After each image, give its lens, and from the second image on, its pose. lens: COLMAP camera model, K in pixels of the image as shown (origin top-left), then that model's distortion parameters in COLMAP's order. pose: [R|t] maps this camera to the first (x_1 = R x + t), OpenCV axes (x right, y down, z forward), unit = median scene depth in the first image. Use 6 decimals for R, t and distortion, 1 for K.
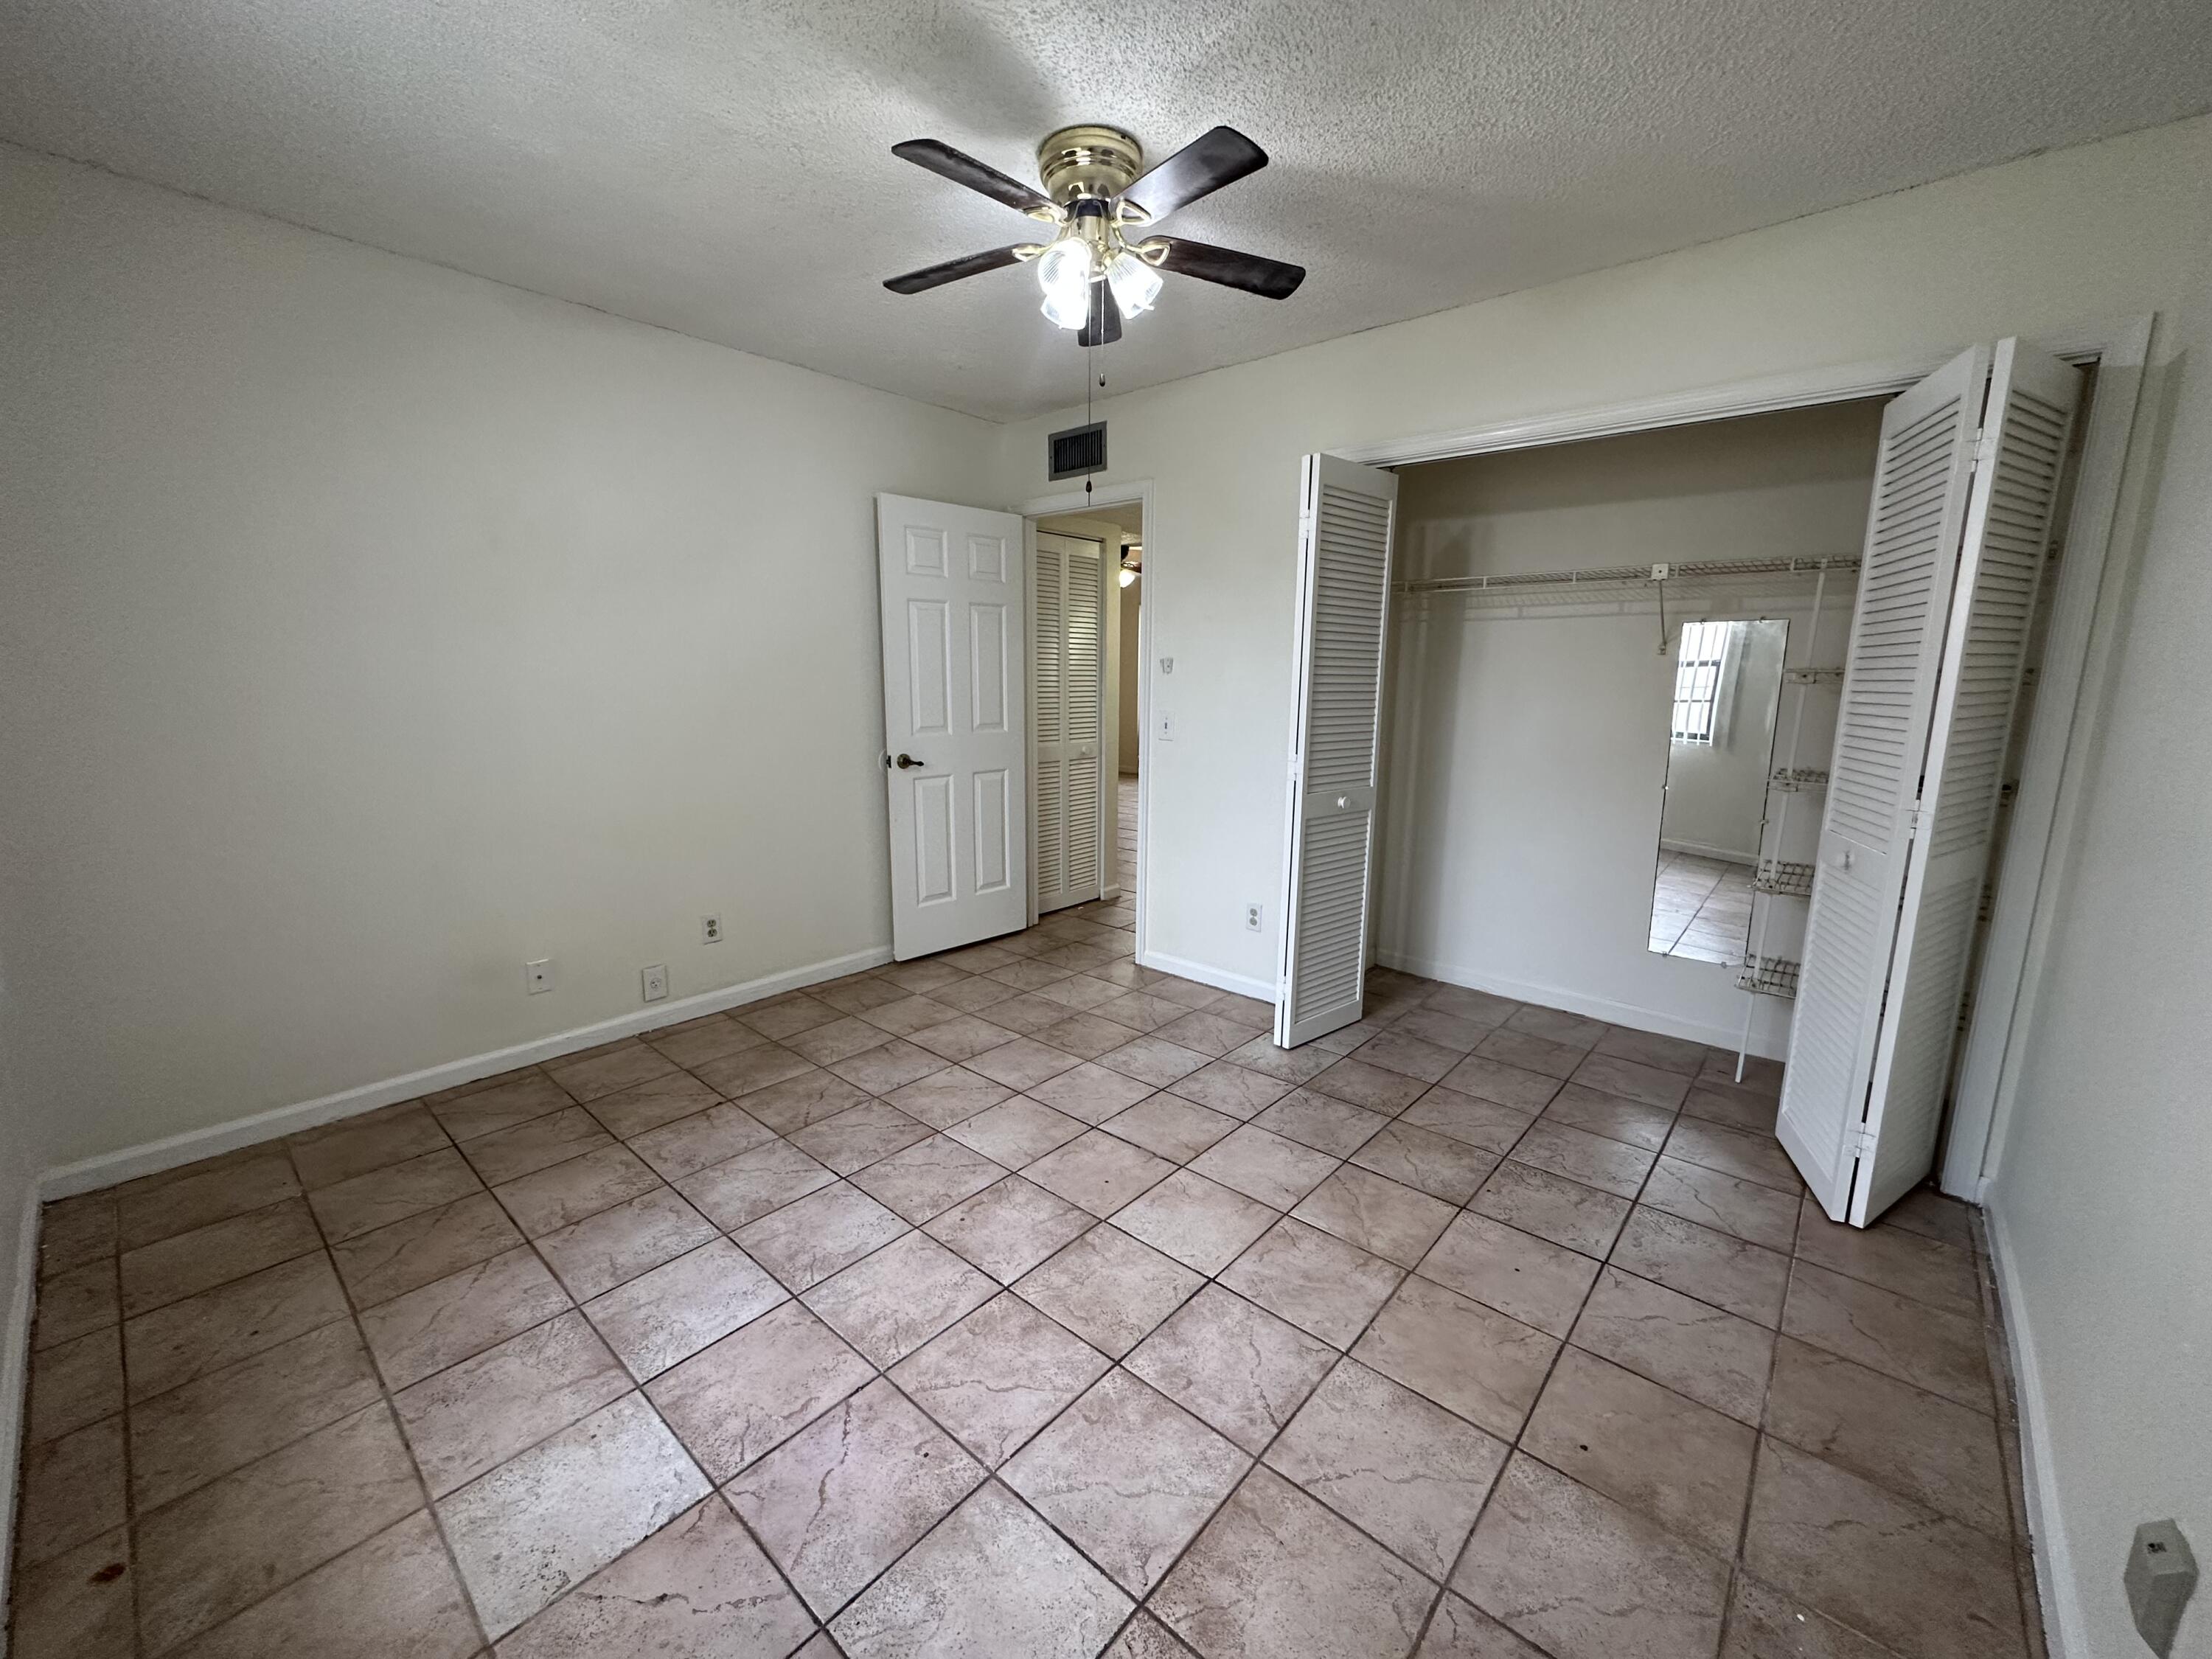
lens RADIAL K [[880.4, 0, 1103.6], [0, 880.4, 830.0], [0, 0, 1]] dist [-0.000422, -0.000152]
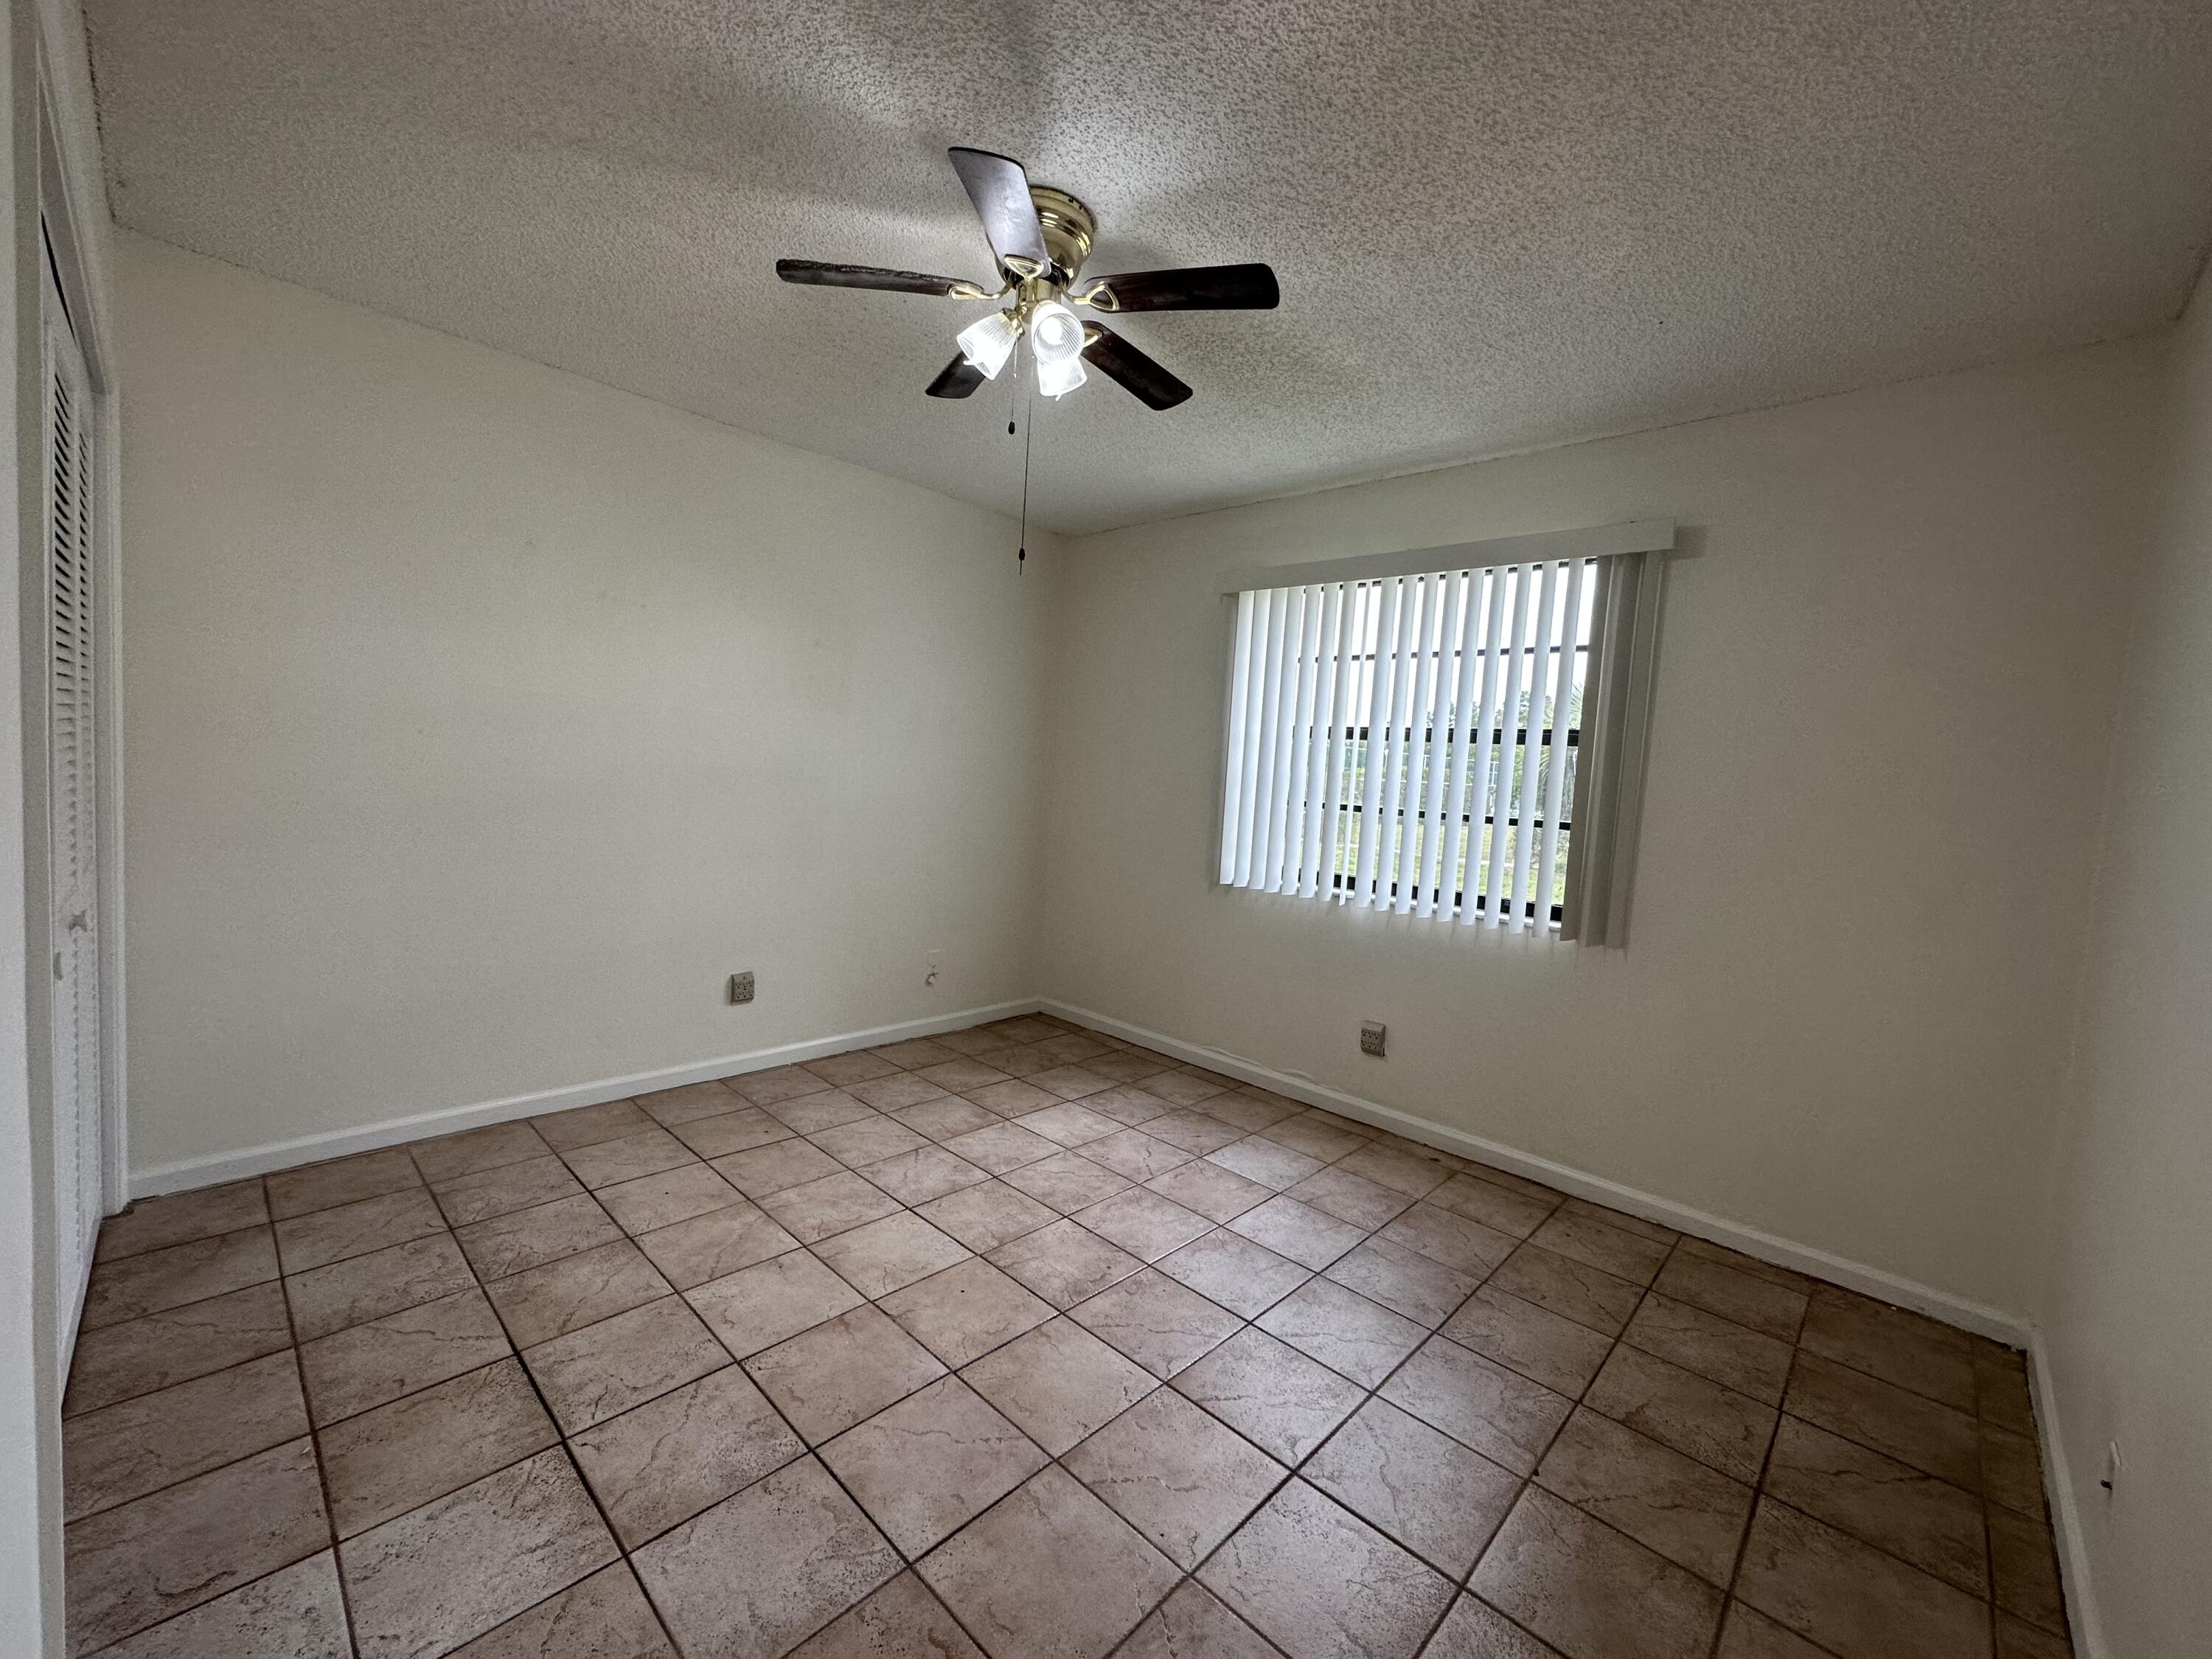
lens RADIAL K [[880.4, 0, 1115.4], [0, 880.4, 837.7], [0, 0, 1]] dist [-0.000422, -0.000152]
pose [[-0.997001, -0.075264, 0.018013, -0.161121], [-0.068233, 0.964722, 0.254275, -0.361796], [-0.036515, 0.252283, -0.966964, 2.070671]]
